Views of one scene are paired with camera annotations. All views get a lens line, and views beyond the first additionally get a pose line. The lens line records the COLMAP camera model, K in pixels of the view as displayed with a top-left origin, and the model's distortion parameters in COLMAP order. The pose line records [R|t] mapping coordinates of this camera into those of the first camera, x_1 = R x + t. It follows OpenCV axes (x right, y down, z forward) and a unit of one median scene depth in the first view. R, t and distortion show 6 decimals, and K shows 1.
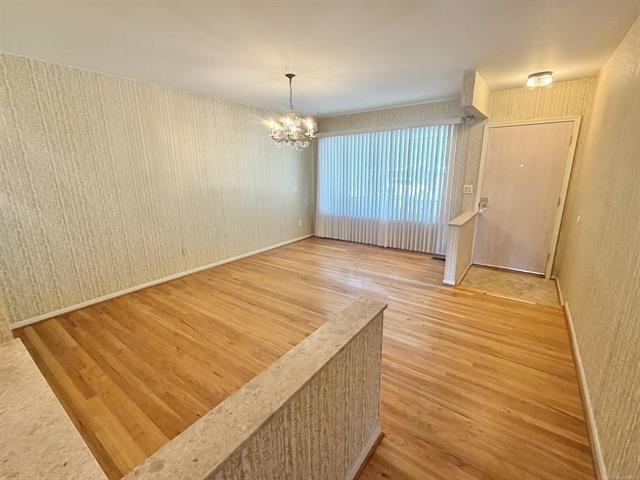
lens RADIAL K [[284.8, 0, 321.1], [0, 284.8, 241.5], [0, 0, 1]] dist [-0.001822, -0.000199]
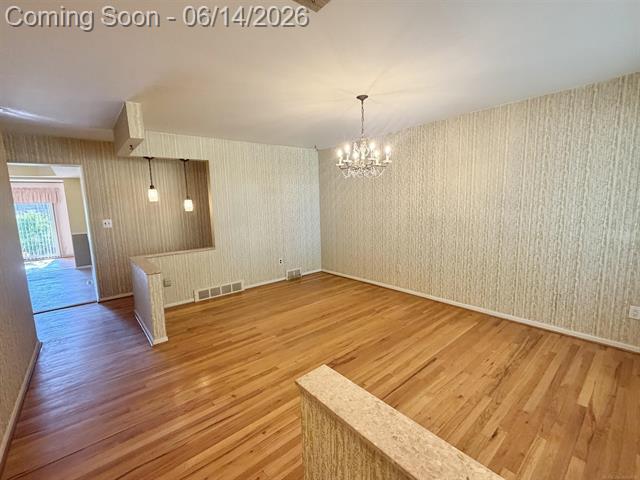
lens RADIAL K [[284.8, 0, 322.0], [0, 284.8, 238.0], [0, 0, 1]] dist [-0.001822, -0.000199]
pose [[-0.242388, 0.146835, -0.959003, 0.734067], [-0.205114, 0.958381, 0.198583, -0.275084], [0.948249, 0.244839, -0.202182, 1.003547]]
